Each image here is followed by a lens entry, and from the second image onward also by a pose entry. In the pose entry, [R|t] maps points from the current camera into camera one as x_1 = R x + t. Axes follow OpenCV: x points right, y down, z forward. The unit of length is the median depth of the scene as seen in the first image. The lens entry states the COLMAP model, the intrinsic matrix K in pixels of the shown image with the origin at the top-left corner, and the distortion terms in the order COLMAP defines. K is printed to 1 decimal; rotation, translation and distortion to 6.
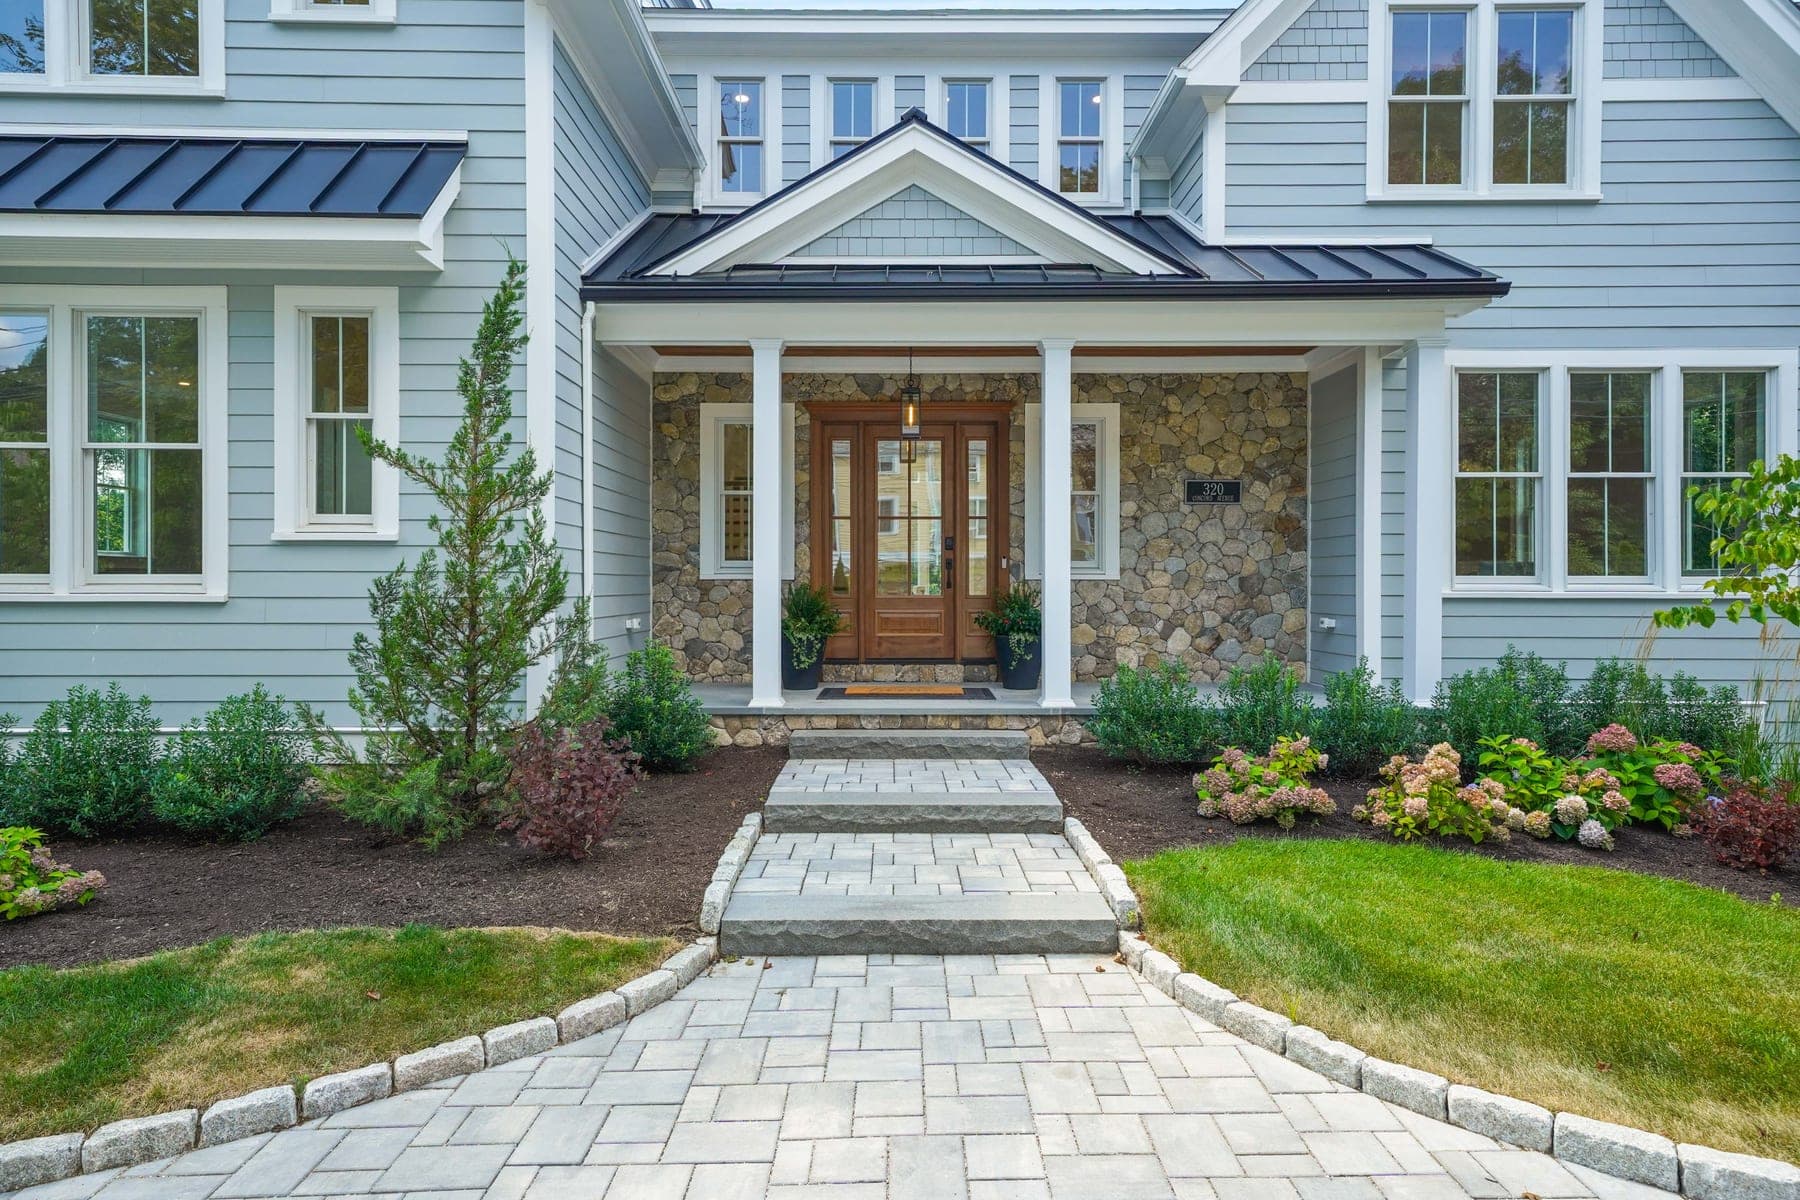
lens RADIAL K [[1038.3, 0, 895.2], [0, 1038.3, 591.0], [0, 0, 1]] dist [0.020921, 0.000873]
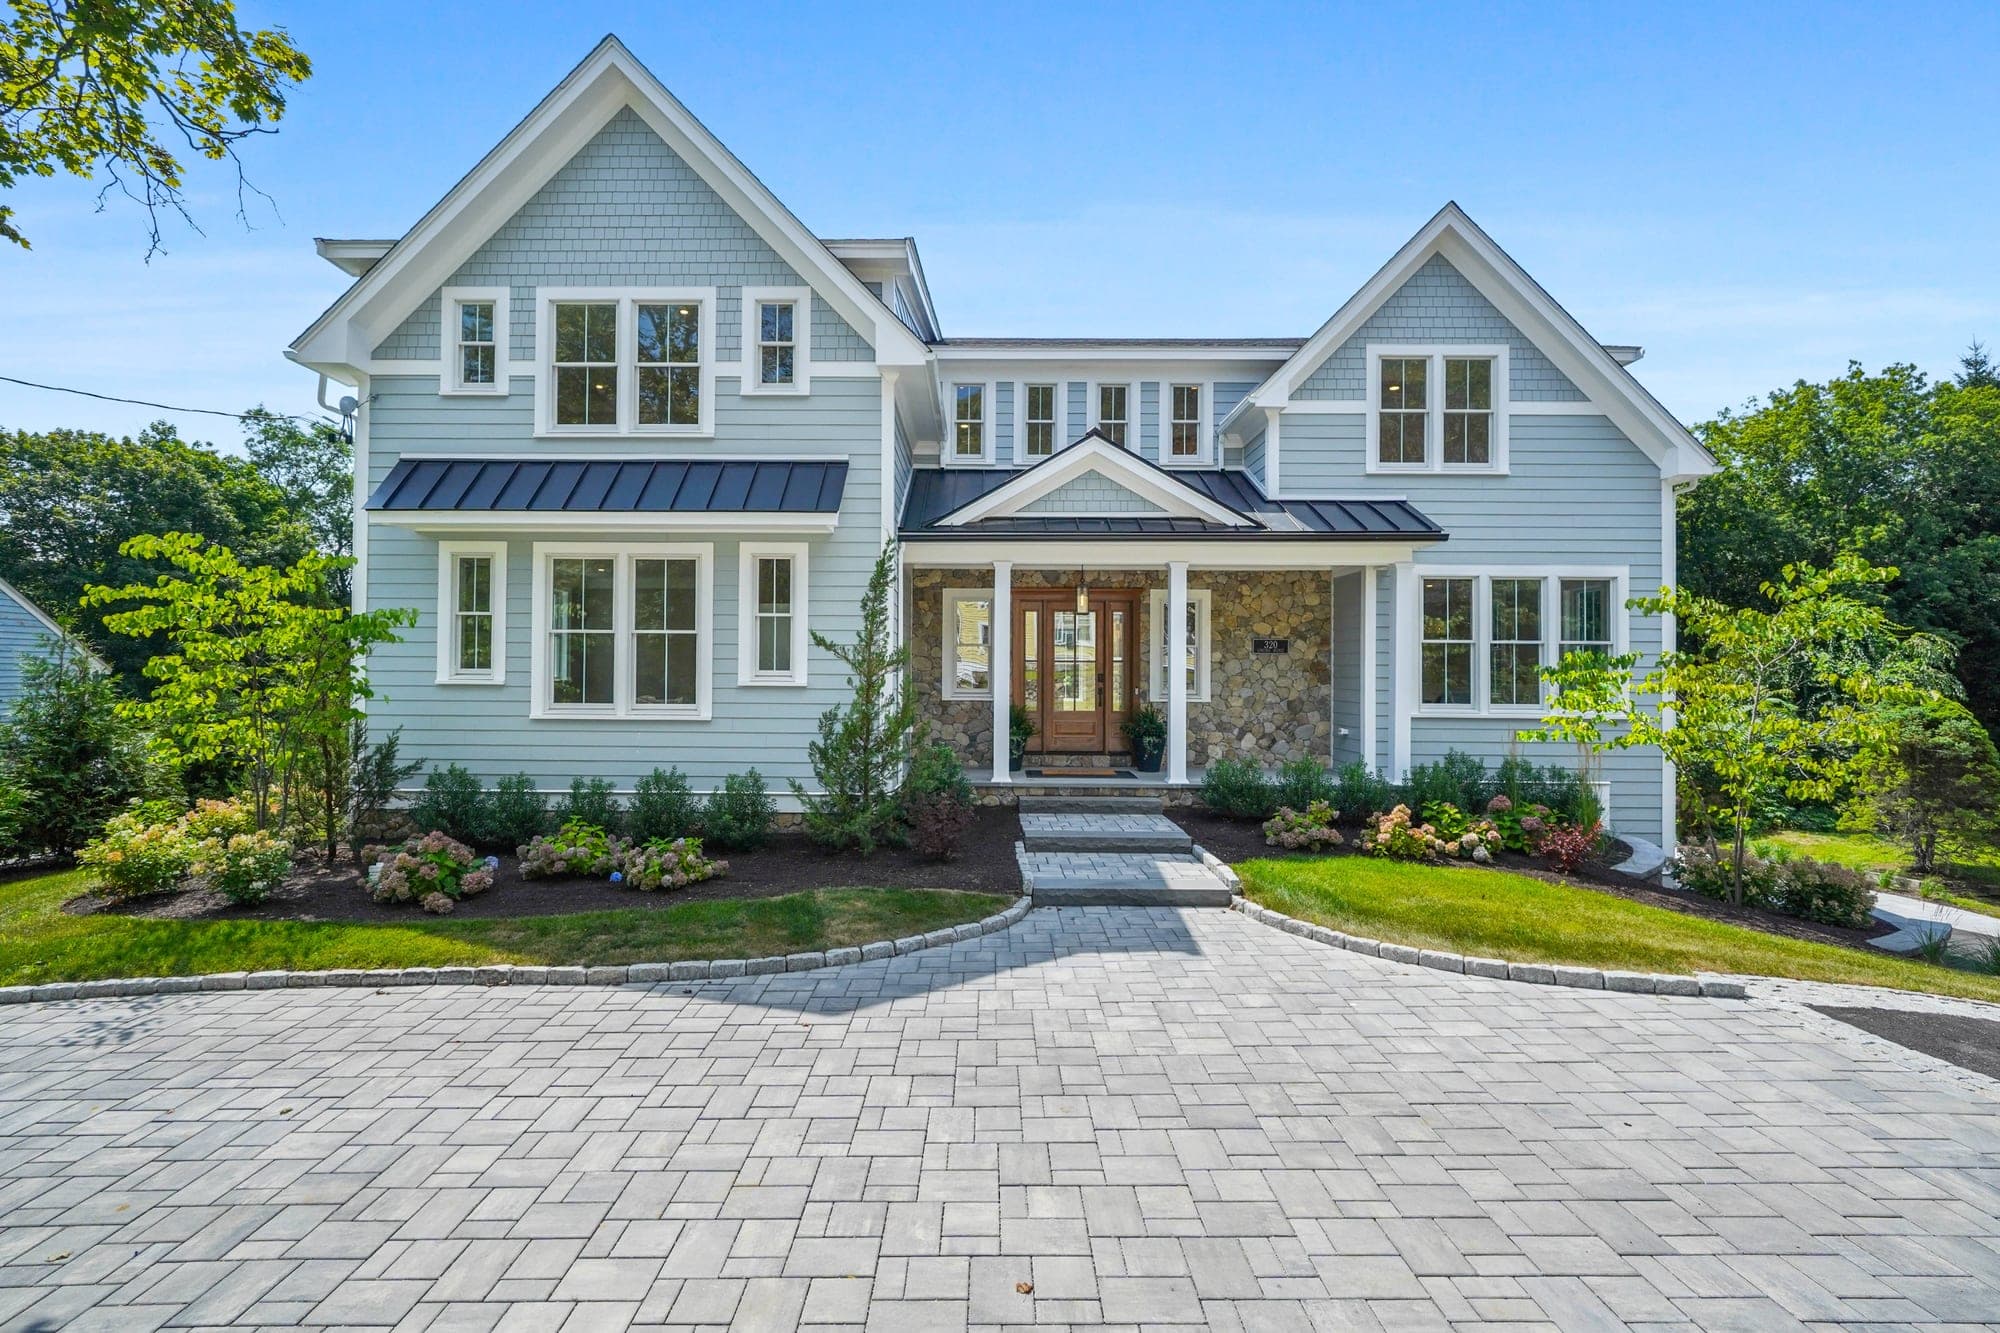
lens RADIAL K [[786.2, 0, 1005.8], [0, 786.2, 689.4], [0, 0, 1]] dist [-0.000934, -0.000027]
pose [[0.999784, 0.004646, -0.020251, -0.093946], [-0.004761, 0.999973, -0.005659, -0.030058], [0.020224, 0.005754, 0.999779, -0.260504]]
